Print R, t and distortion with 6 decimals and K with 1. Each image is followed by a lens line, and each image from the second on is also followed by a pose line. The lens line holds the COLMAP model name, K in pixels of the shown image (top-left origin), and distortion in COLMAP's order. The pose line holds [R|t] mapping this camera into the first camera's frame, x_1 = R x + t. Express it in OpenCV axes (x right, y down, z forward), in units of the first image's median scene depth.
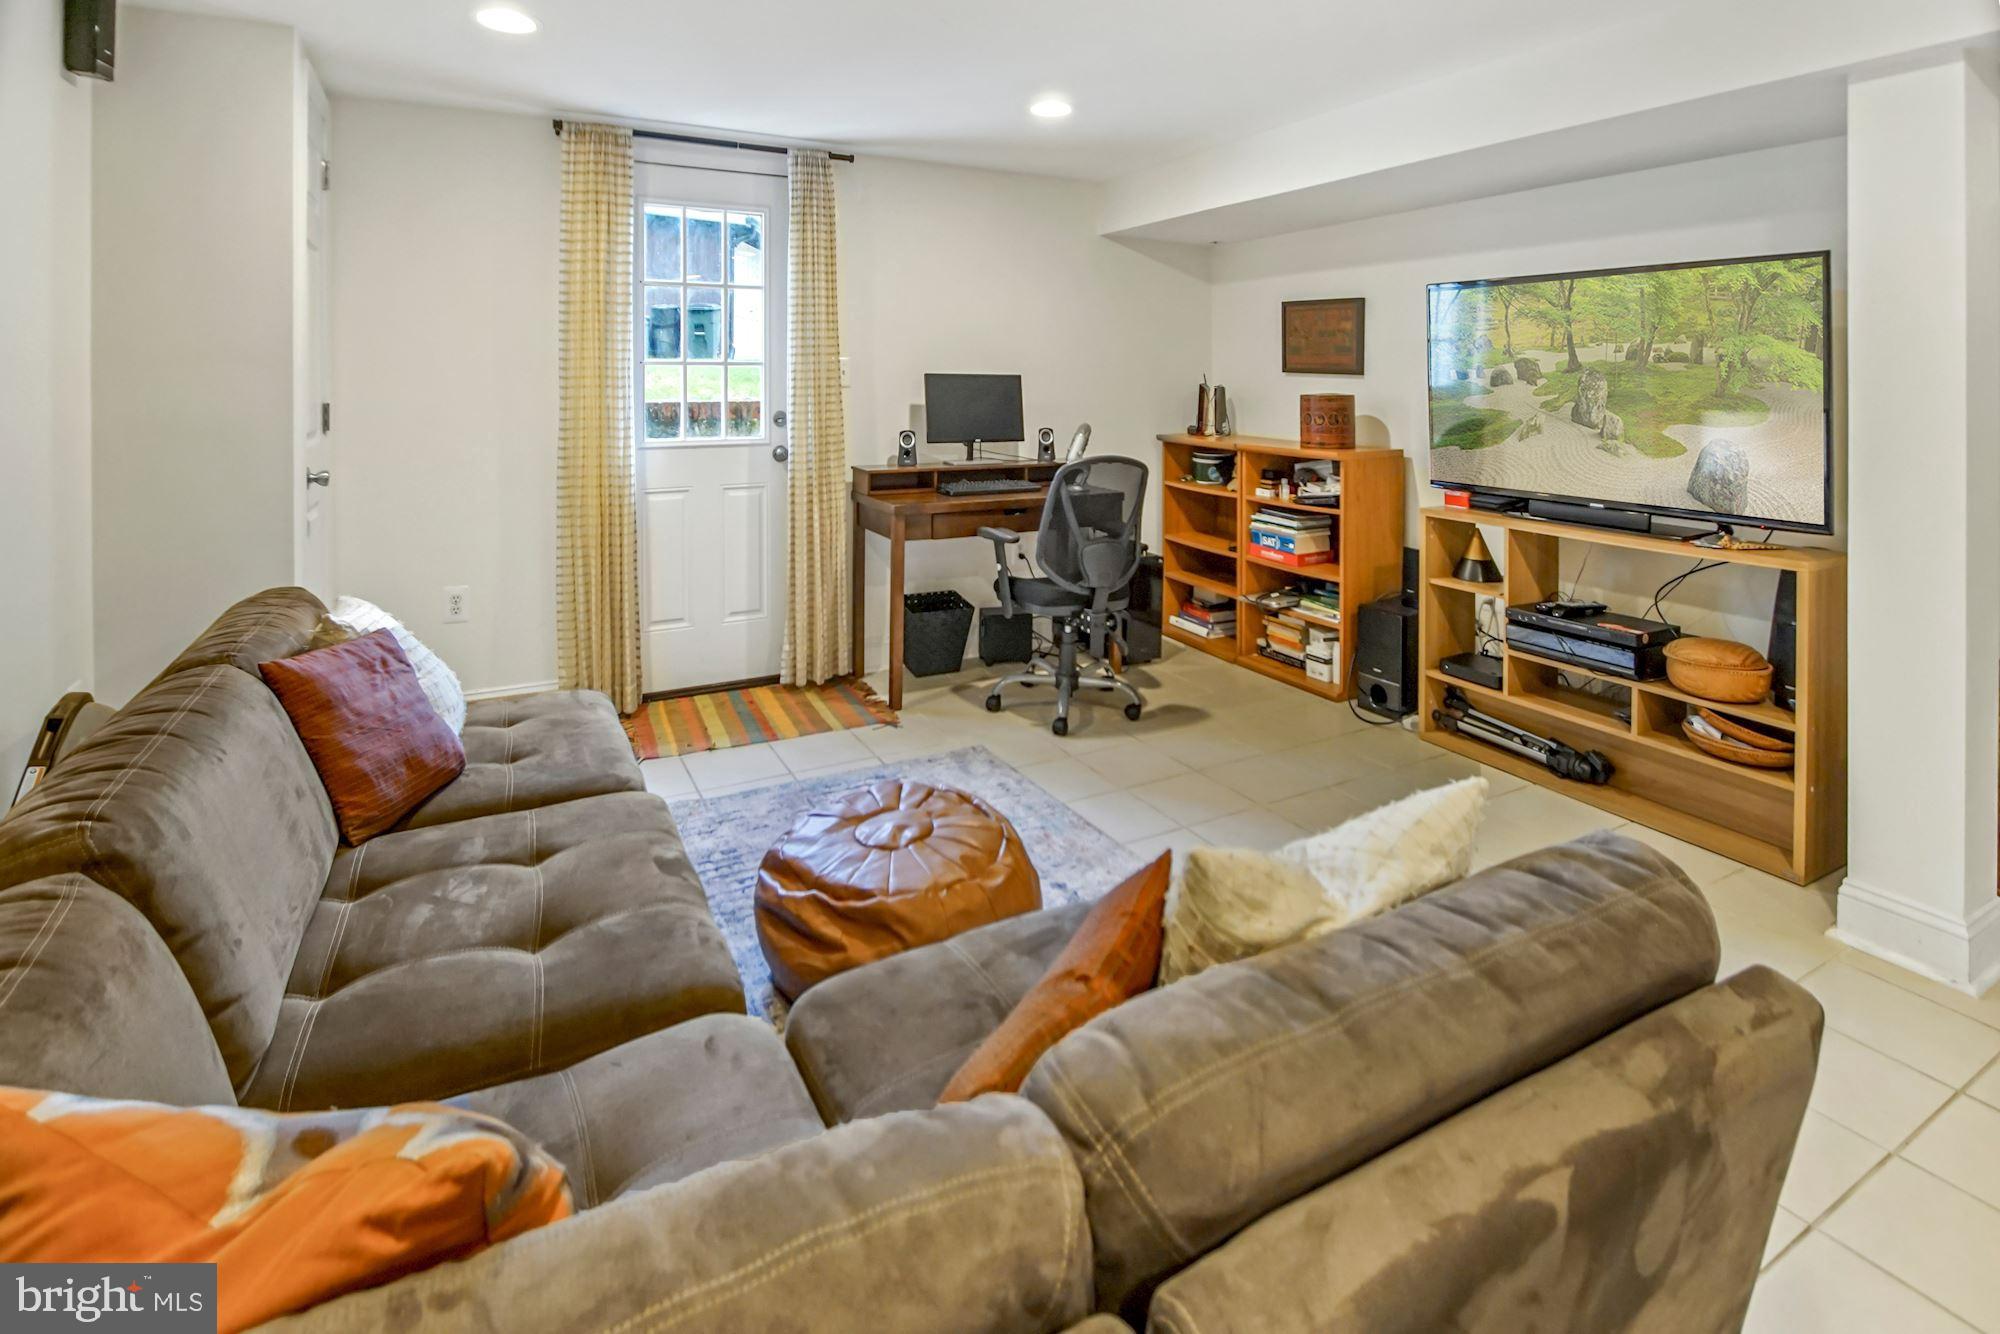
lens RADIAL K [[1025.3, 0, 995.7], [0, 1025.3, 381.5], [0, 0, 1]] dist [-0.018259, 0.018694]
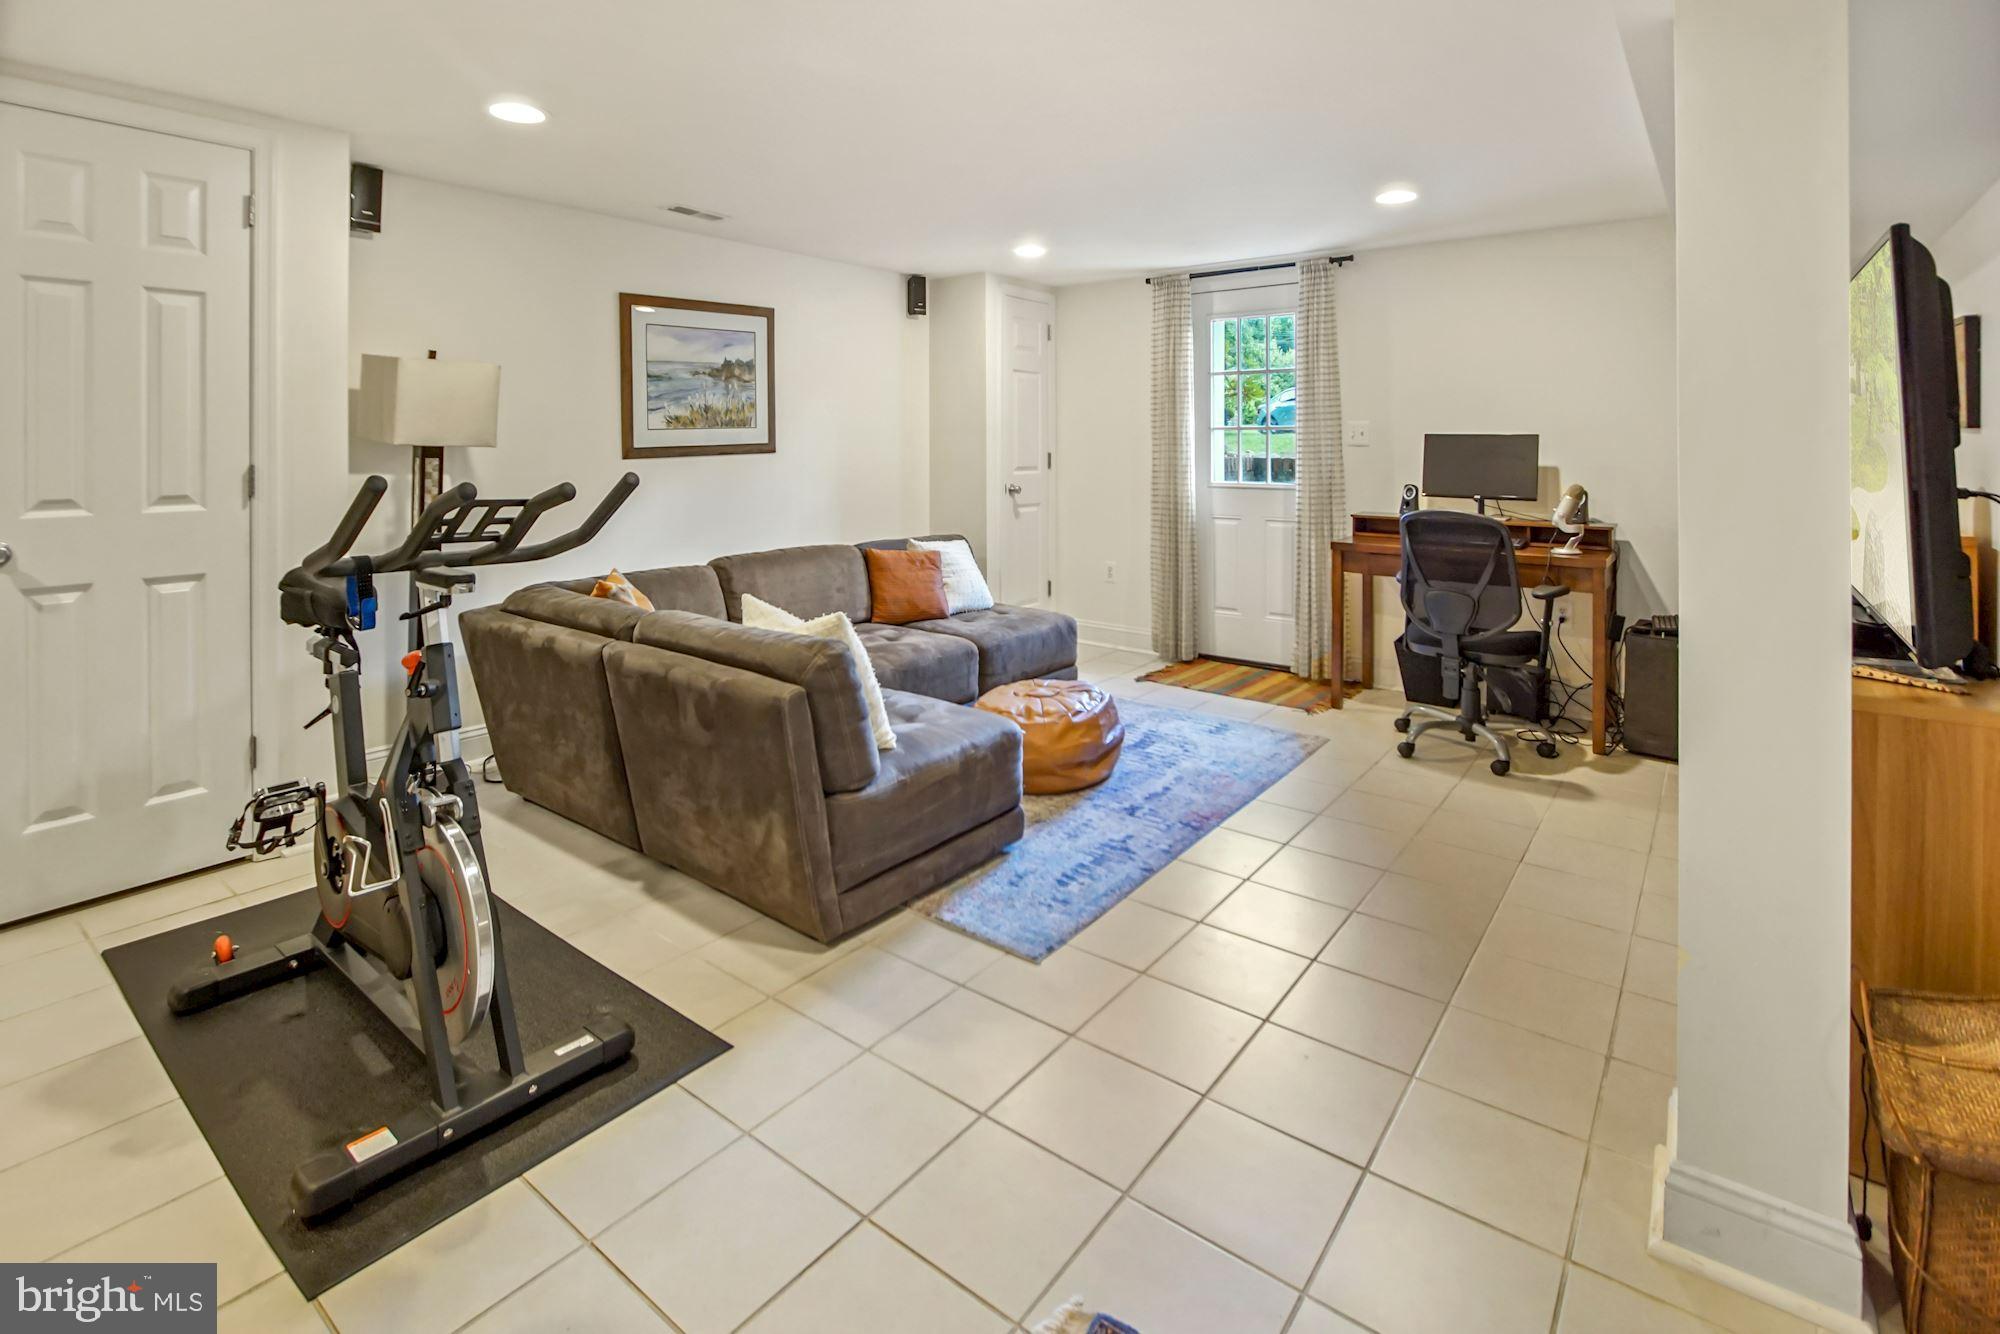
lens RADIAL K [[959.4, 0, 960.7], [0, 959.4, 449.6], [0, 0, 1]] dist [-0.018494, -0.000271]
pose [[0.362409, 0.003507, -0.932013, 0.775894], [-0.002728, 0.999993, 0.002702, 0.008528], [0.932015, 0.001563, 0.362416, 0.160315]]
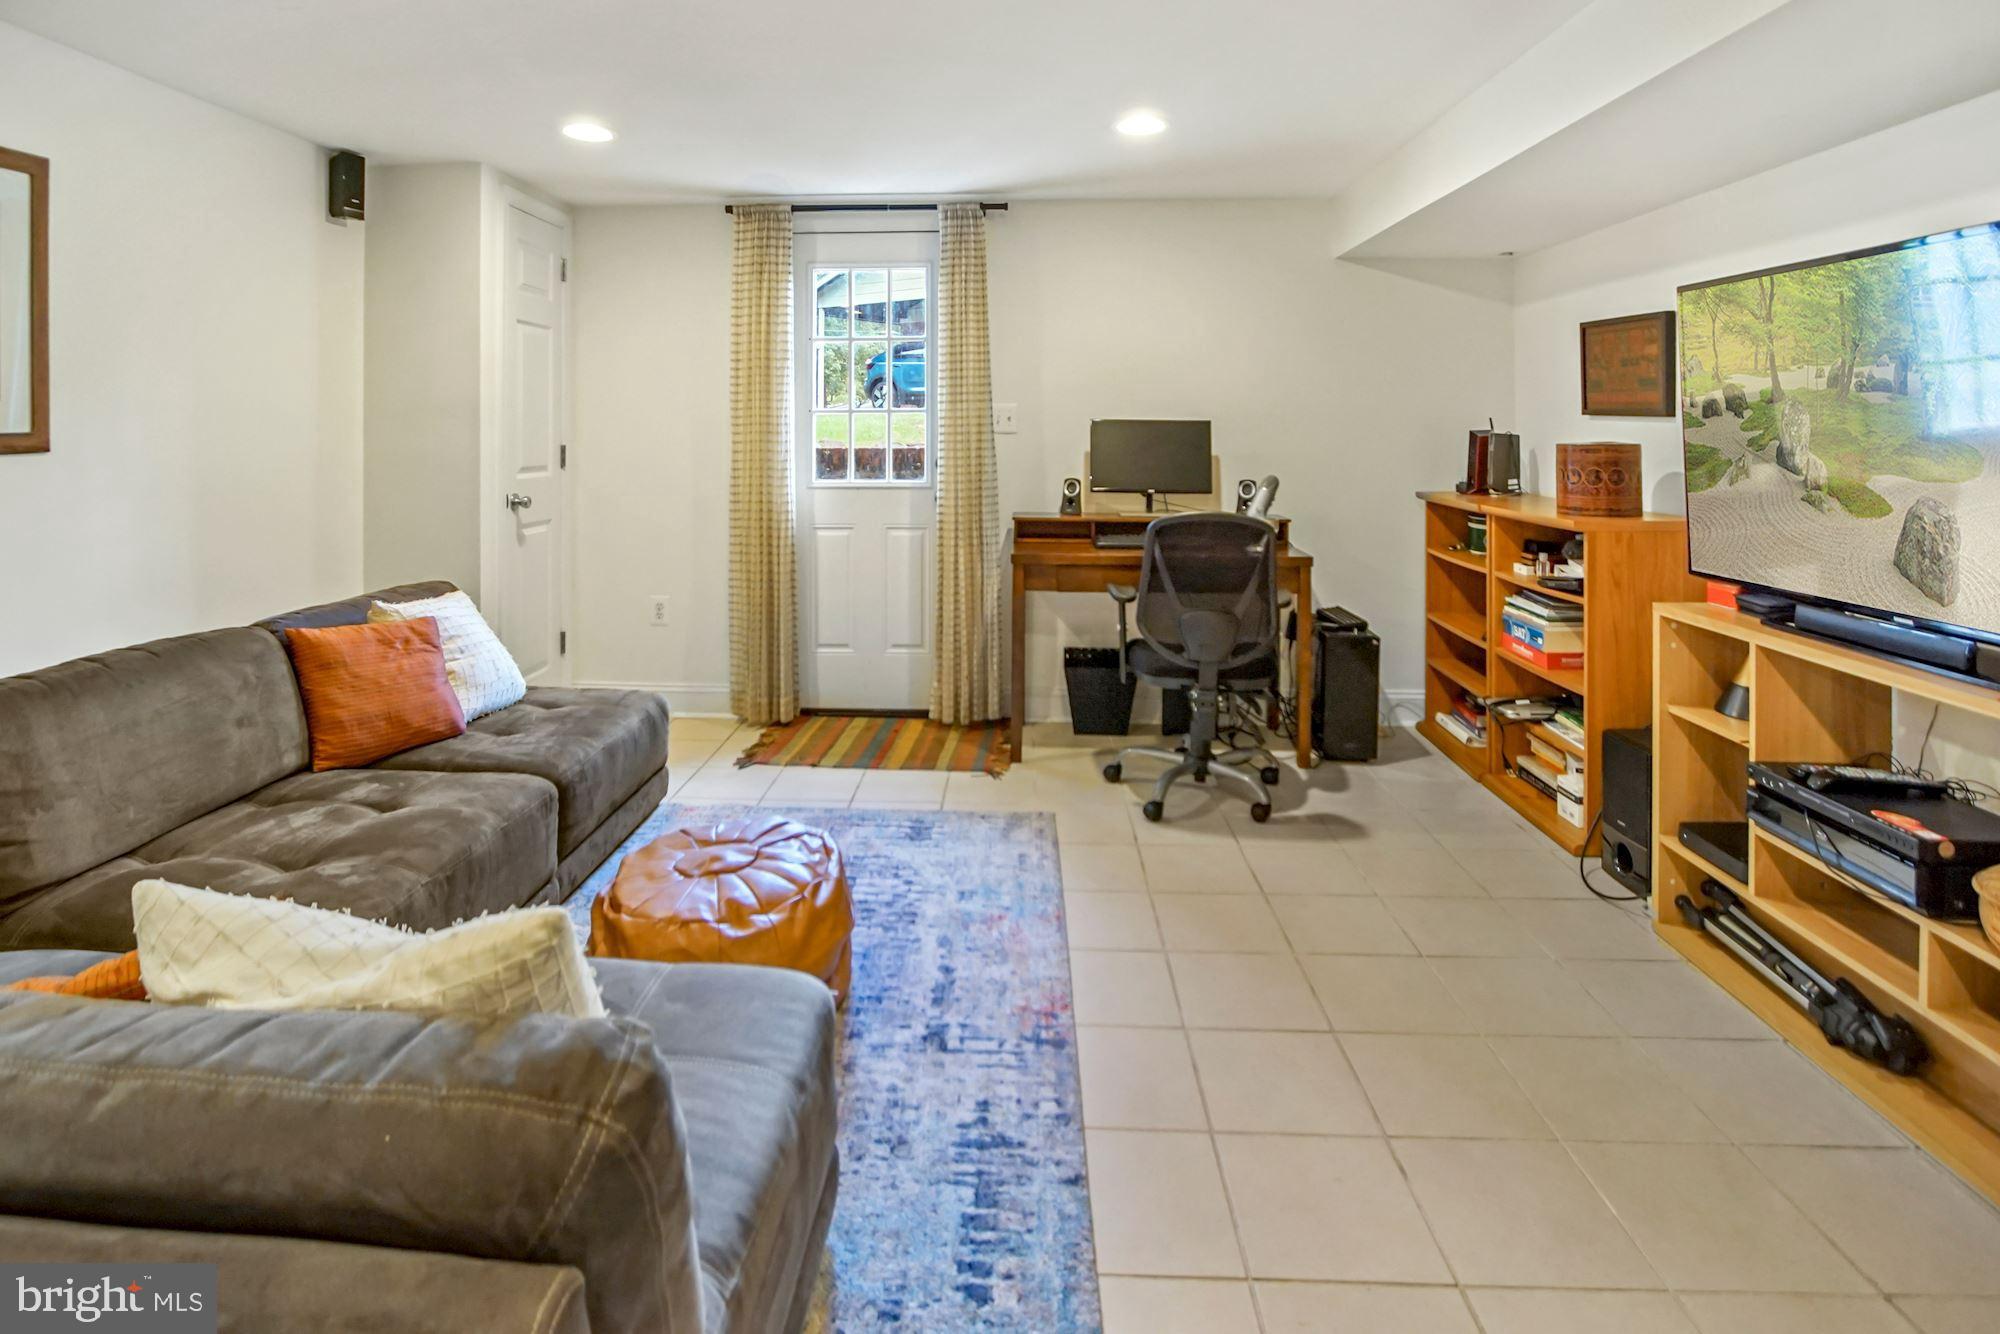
lens RADIAL K [[1003.4, 0, 999.6], [0, 1003.4, 426.2], [0, 0, 1]] dist [-0.006628, 0.000393]
pose [[0.847470, -0.004983, -0.530820, 0.389335], [0.001535, 0.999975, -0.006936, 0.005138], [0.530841, 0.005064, 0.847456, 0.169279]]
